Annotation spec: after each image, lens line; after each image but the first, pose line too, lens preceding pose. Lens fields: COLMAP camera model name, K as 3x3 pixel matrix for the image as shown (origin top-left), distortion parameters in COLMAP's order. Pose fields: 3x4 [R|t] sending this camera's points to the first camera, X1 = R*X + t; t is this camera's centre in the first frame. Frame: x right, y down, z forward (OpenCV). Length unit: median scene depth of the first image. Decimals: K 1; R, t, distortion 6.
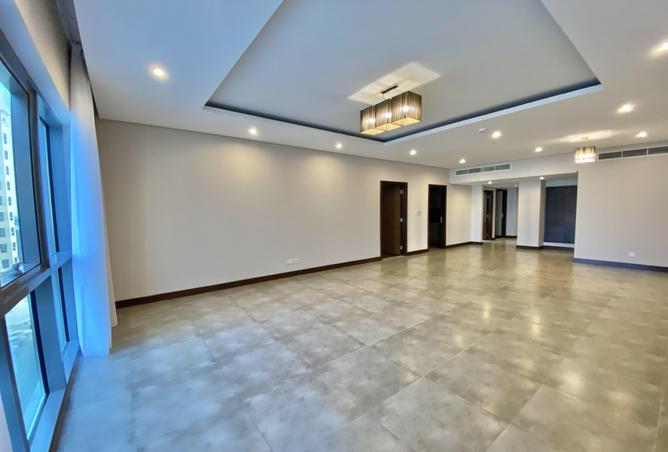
lens RADIAL K [[276.5, 0, 334.5], [0, 276.5, 234.1], [0, 0, 1]] dist [0.002122, 0.000118]
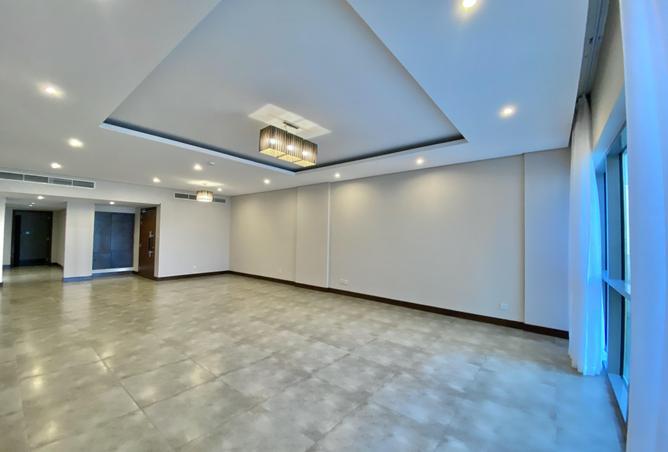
lens RADIAL K [[276.7, 0, 332.2], [0, 276.7, 229.9], [0, 0, 1]] dist [-0.000526, -0.000242]
pose [[-0.251072, 0.023055, 0.967694, -0.869051], [0.077588, 0.996979, -0.003622, -0.100173], [-0.964854, 0.074172, -0.252103, 1.143391]]
